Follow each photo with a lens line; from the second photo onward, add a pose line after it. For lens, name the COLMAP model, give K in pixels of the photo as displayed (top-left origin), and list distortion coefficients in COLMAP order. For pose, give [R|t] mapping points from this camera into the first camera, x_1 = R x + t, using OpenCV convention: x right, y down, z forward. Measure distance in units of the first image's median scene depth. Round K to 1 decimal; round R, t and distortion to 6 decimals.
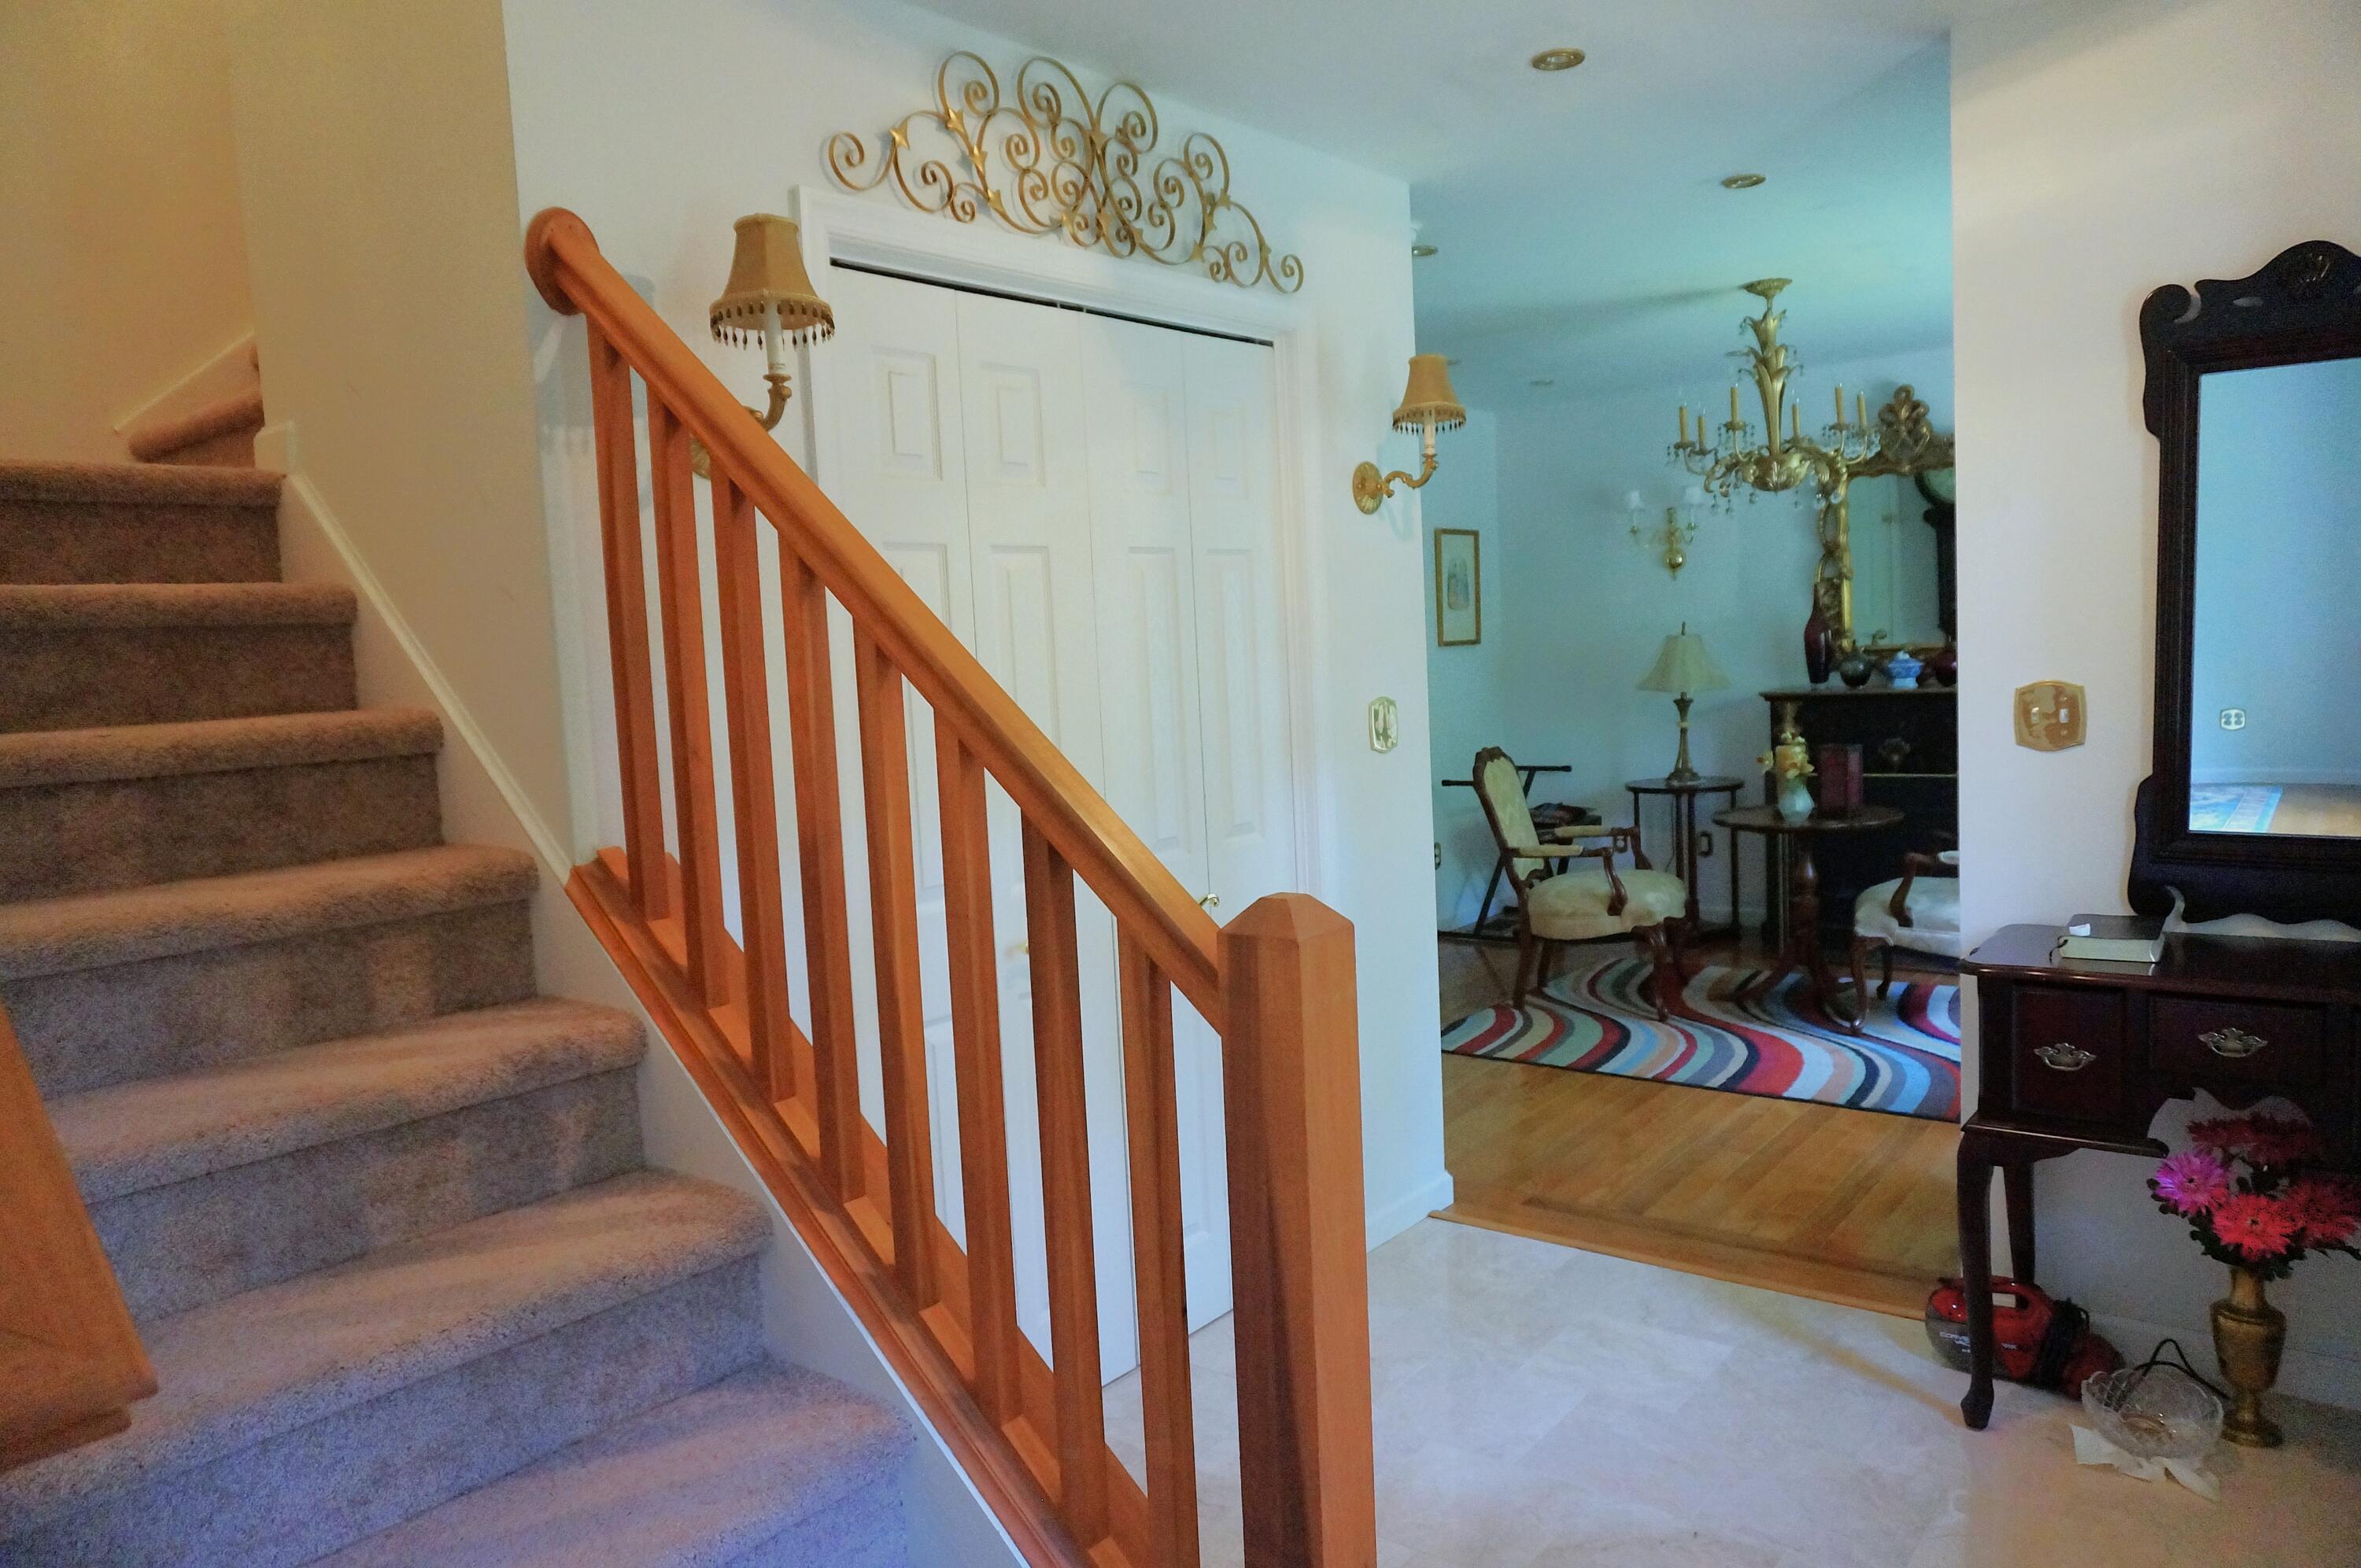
lens RADIAL K [[1584.3, 0, 1180.5], [0, 1584.3, 784.0], [0, 0, 1]] dist [-0.018797, 0.001134]
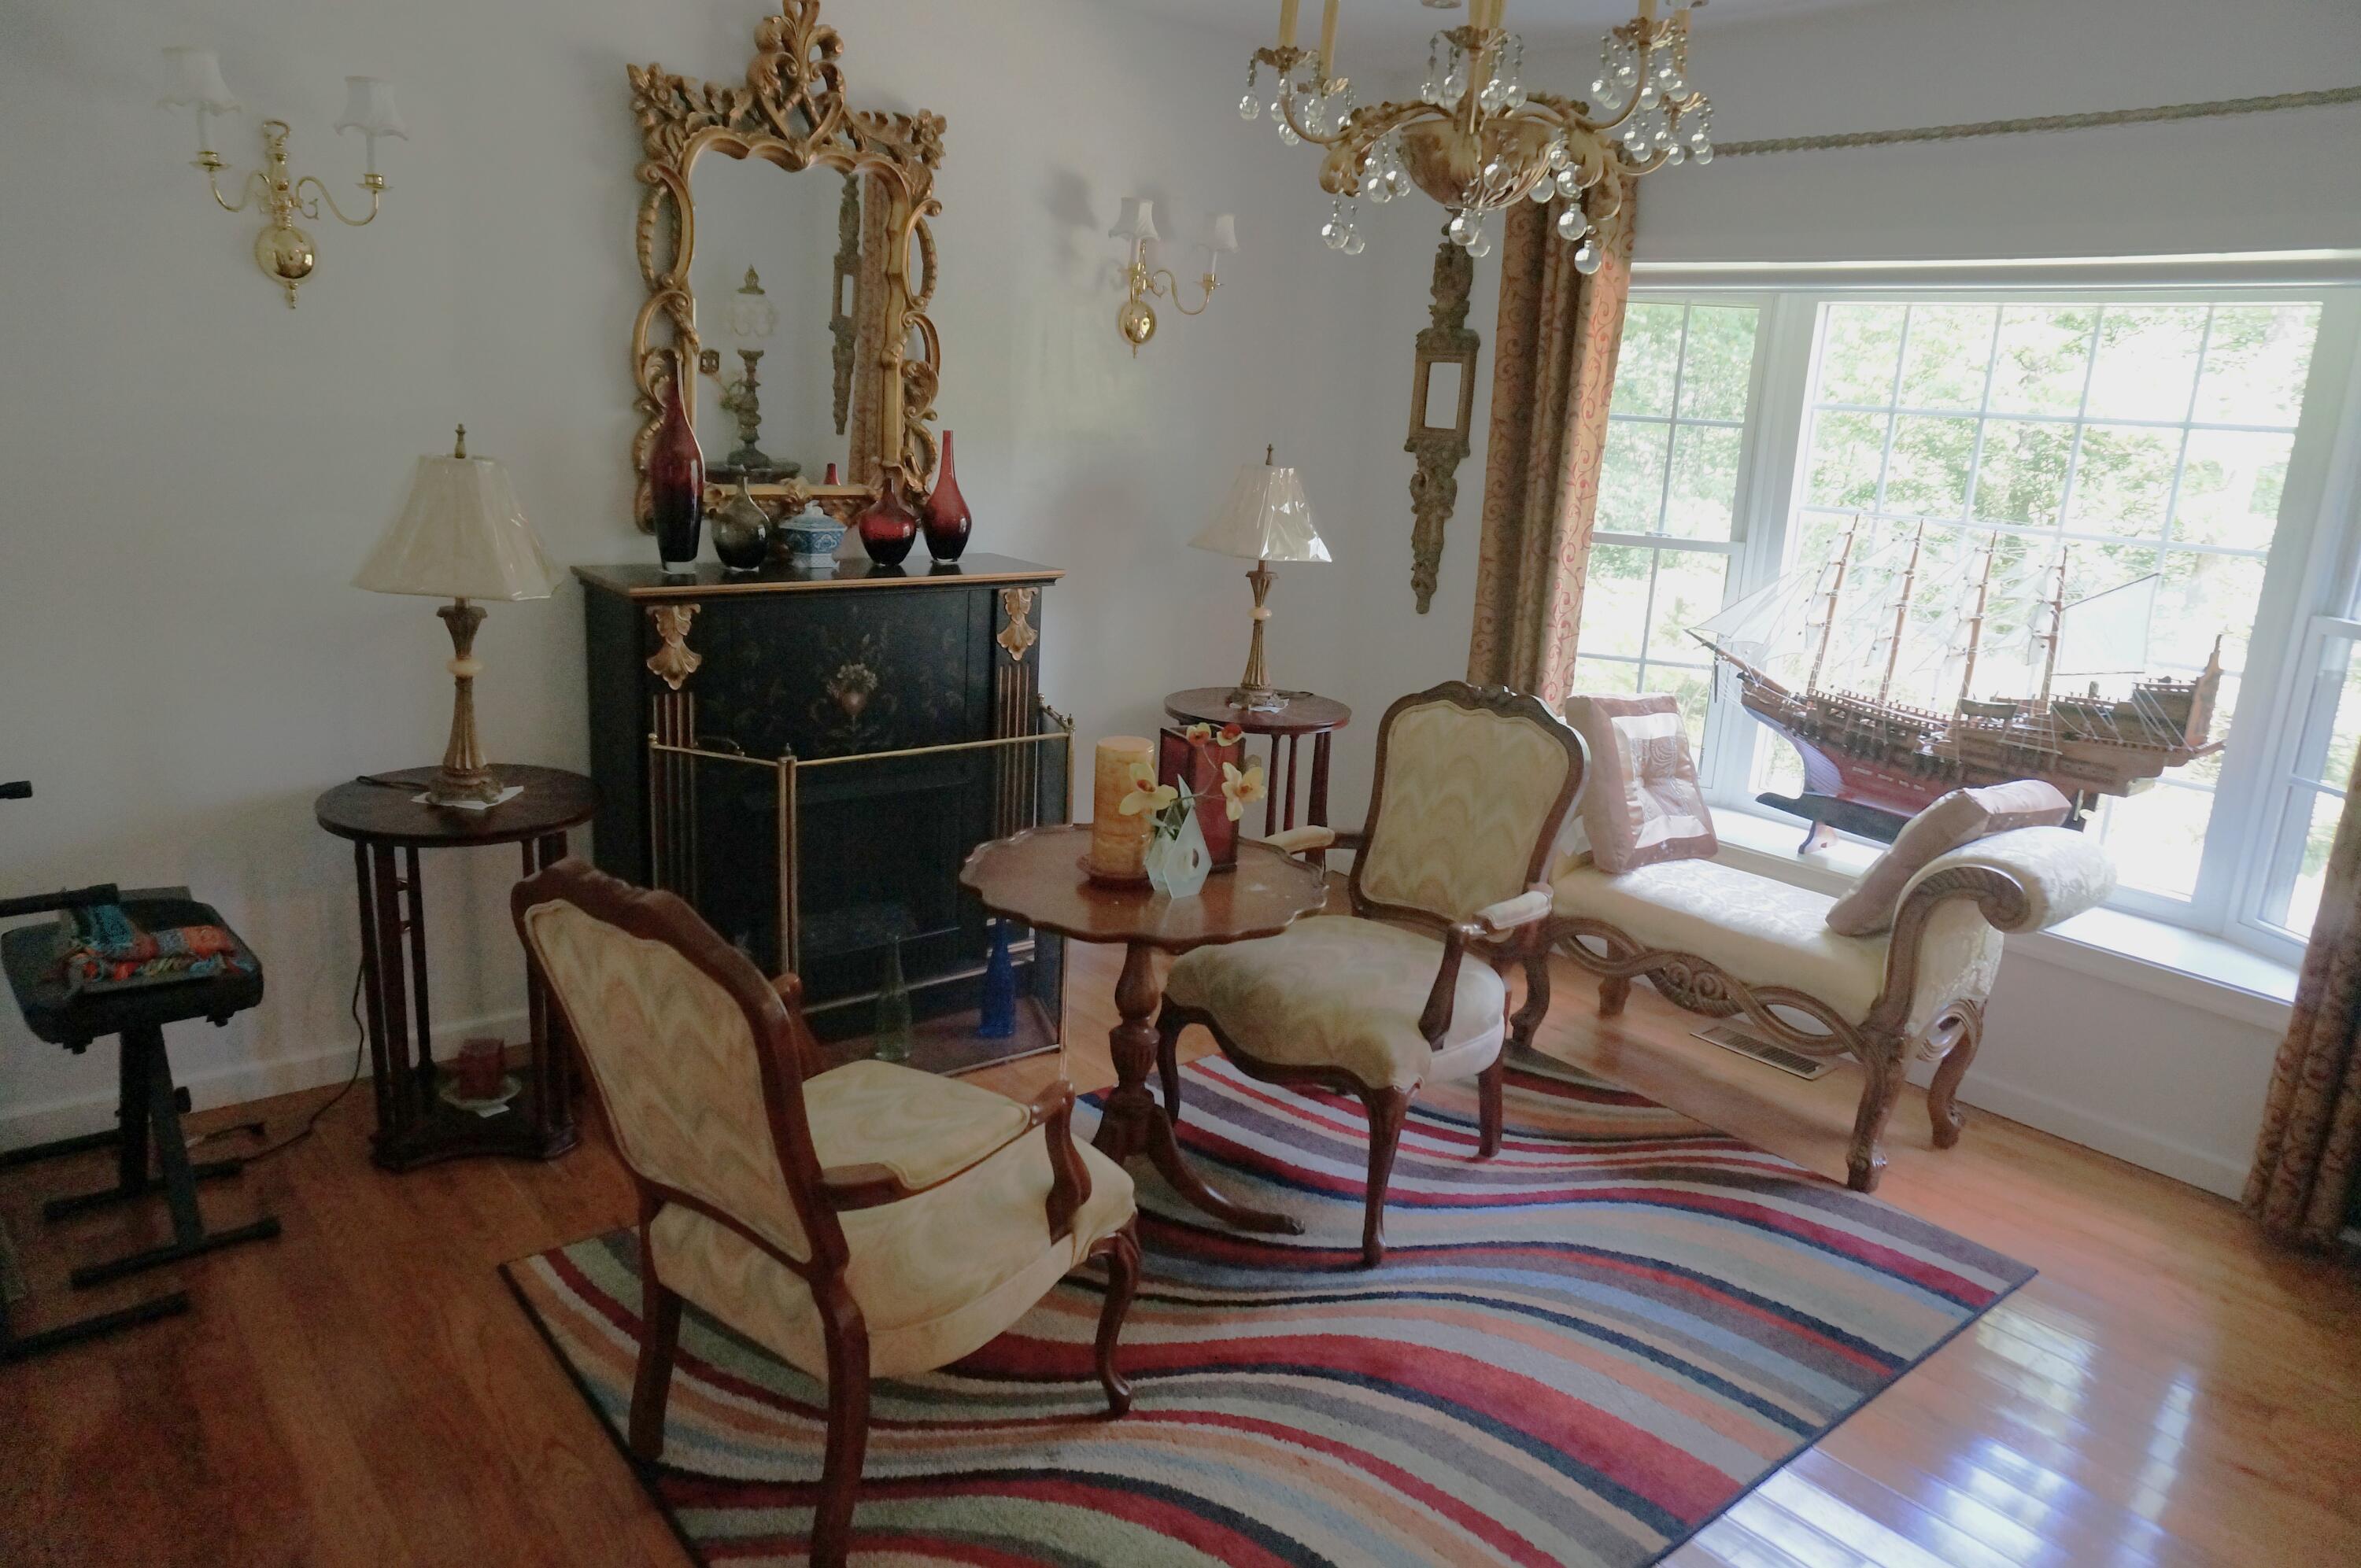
lens RADIAL K [[1584.3, 0, 1180.5], [0, 1584.3, 784.0], [0, 0, 1]] dist [-0.018797, 0.001134]
pose [[0.185054, -0.177292, 0.966604, -0.068842], [0.017926, 0.984037, 0.177058, -0.079821], [-0.982565, -0.015438, 0.185278, 0.740423]]
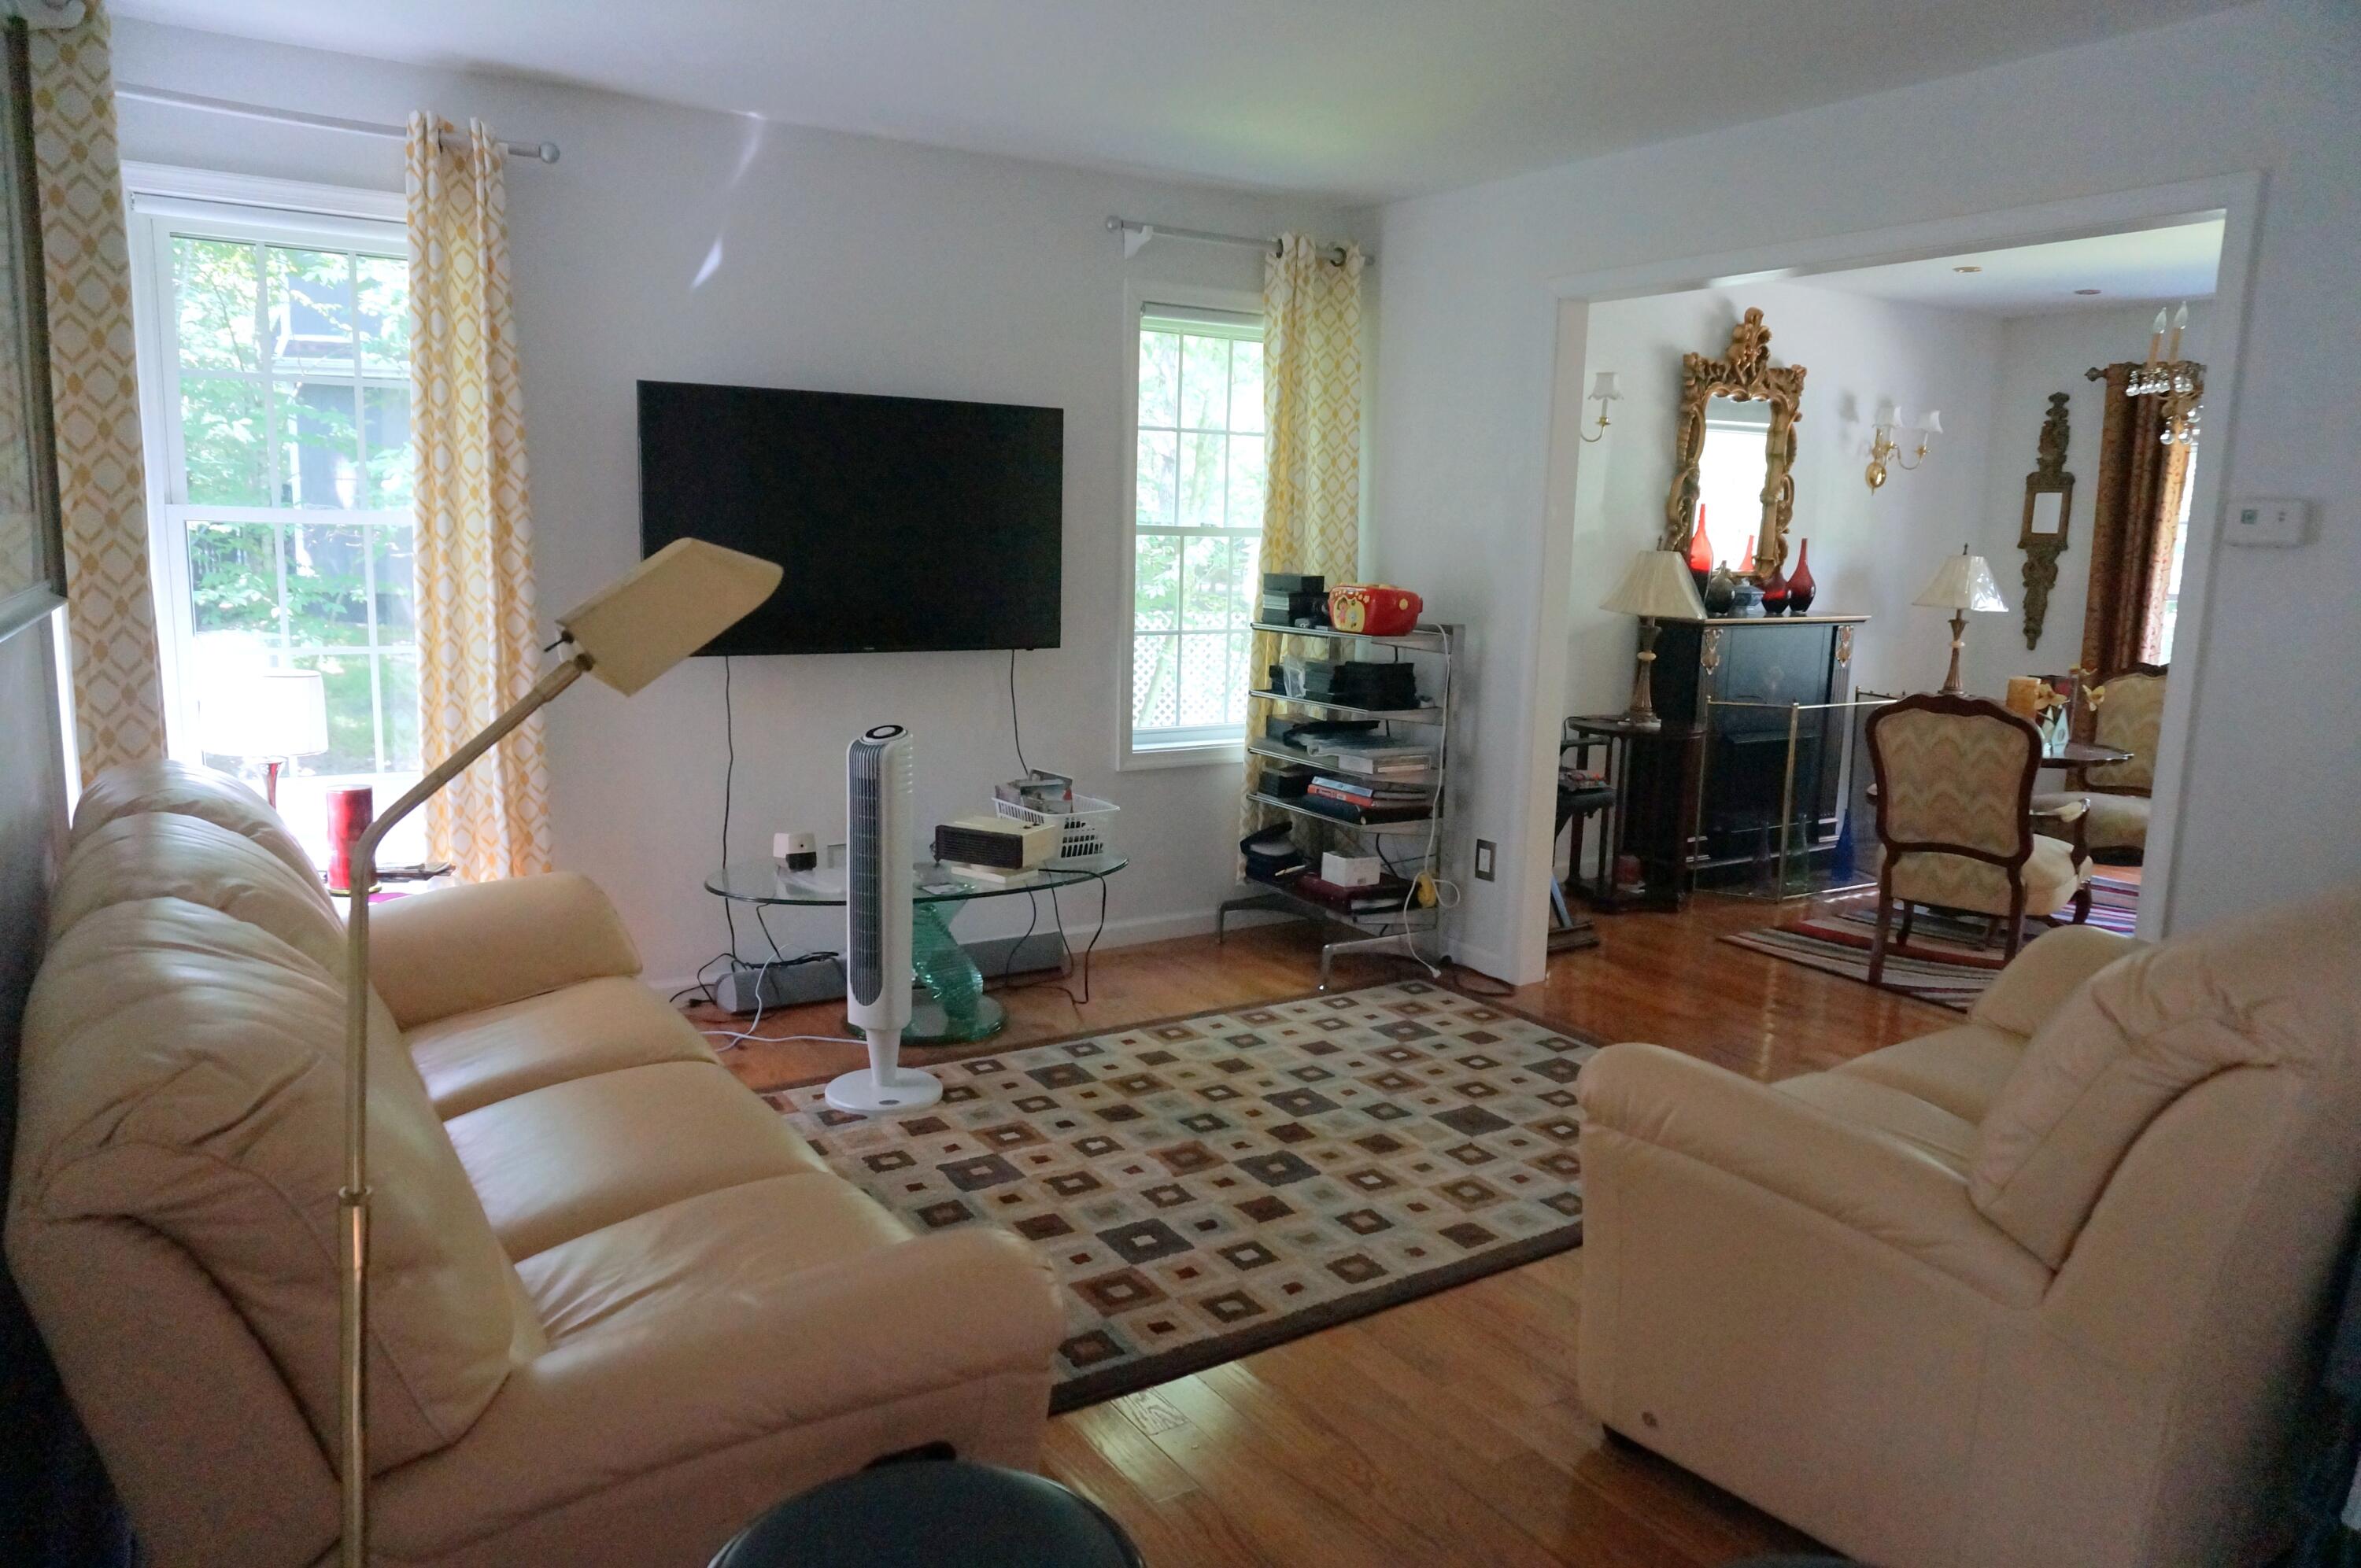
lens RADIAL K [[1584.3, 0, 1180.5], [0, 1584.3, 784.0], [0, 0, 1]] dist [-0.018797, 0.001134]
pose [[0.315151, -0.095930, 0.944181, -0.582531], [0.039399, 0.995343, 0.087977, -0.055141], [-0.948223, 0.009473, 0.317463, 0.977908]]
